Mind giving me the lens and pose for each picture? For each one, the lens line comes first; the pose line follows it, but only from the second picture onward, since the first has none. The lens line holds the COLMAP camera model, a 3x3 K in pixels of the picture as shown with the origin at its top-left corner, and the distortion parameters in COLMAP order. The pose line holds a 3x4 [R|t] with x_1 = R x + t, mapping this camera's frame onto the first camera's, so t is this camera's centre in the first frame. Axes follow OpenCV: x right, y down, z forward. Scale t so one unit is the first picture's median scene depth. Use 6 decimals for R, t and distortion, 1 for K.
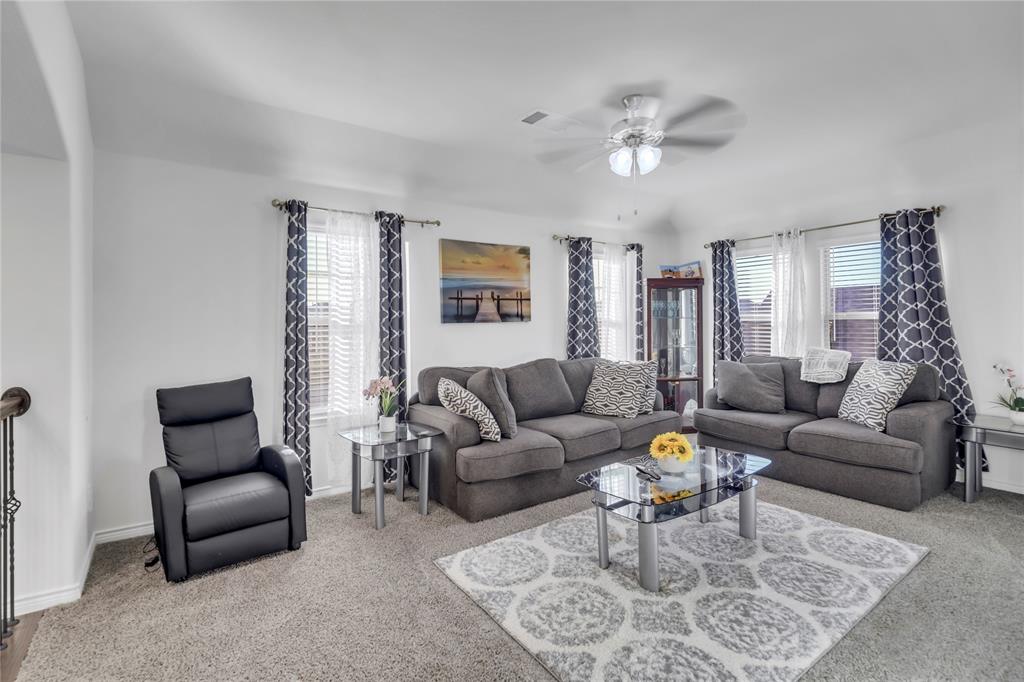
lens RADIAL K [[485.4, 0, 510.4], [0, 485.4, 314.4], [0, 0, 1]] dist [0.000239, -0.011212]
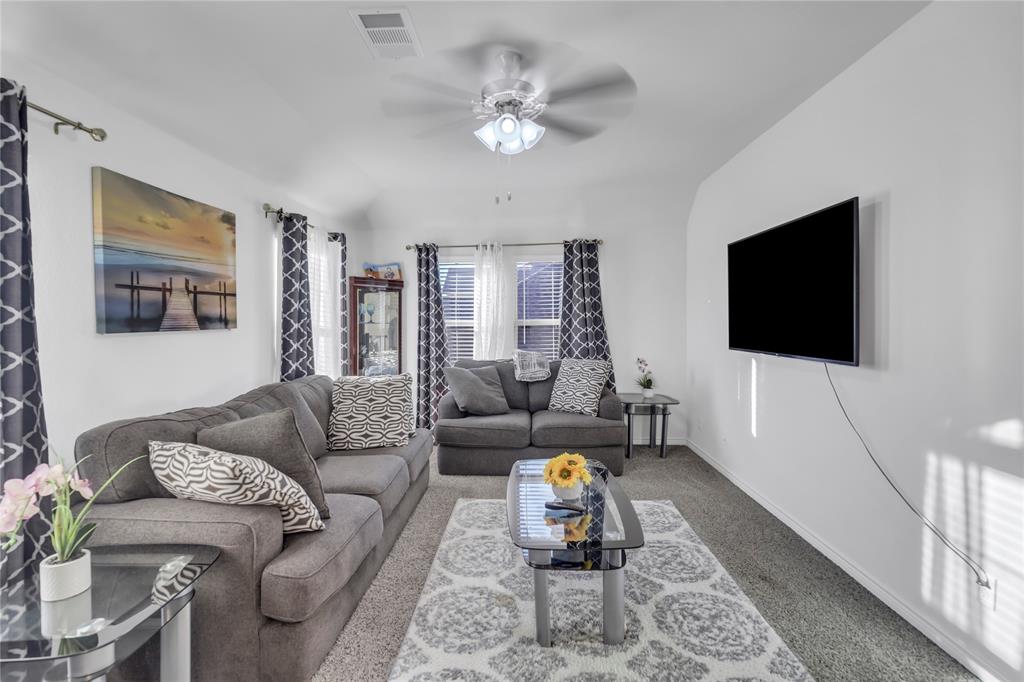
lens RADIAL K [[476.1, 0, 509.4], [0, 476.1, 326.5], [0, 0, 1]] dist [0.002757, -0.009182]
pose [[0.610020, -0.003019, 0.792381, -0.287872], [-0.010971, 0.999865, 0.012256, -0.000258], [-0.792310, -0.016170, 0.609904, 0.375328]]
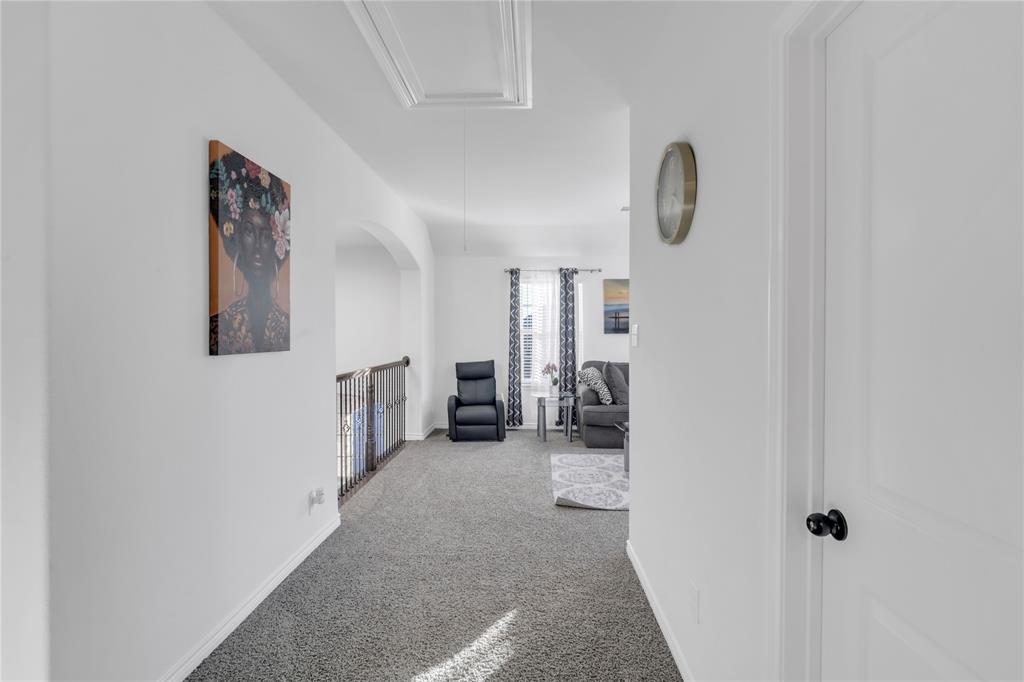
lens RADIAL K [[476.1, 0, 509.4], [0, 476.1, 326.5], [0, 0, 1]] dist [0.002757, -0.009182]
pose [[0.784895, -0.000963, -0.619628, 0.593415], [0.003535, 0.999989, 0.002924, -0.010885], [0.619618, -0.004486, 0.784891, -0.404247]]
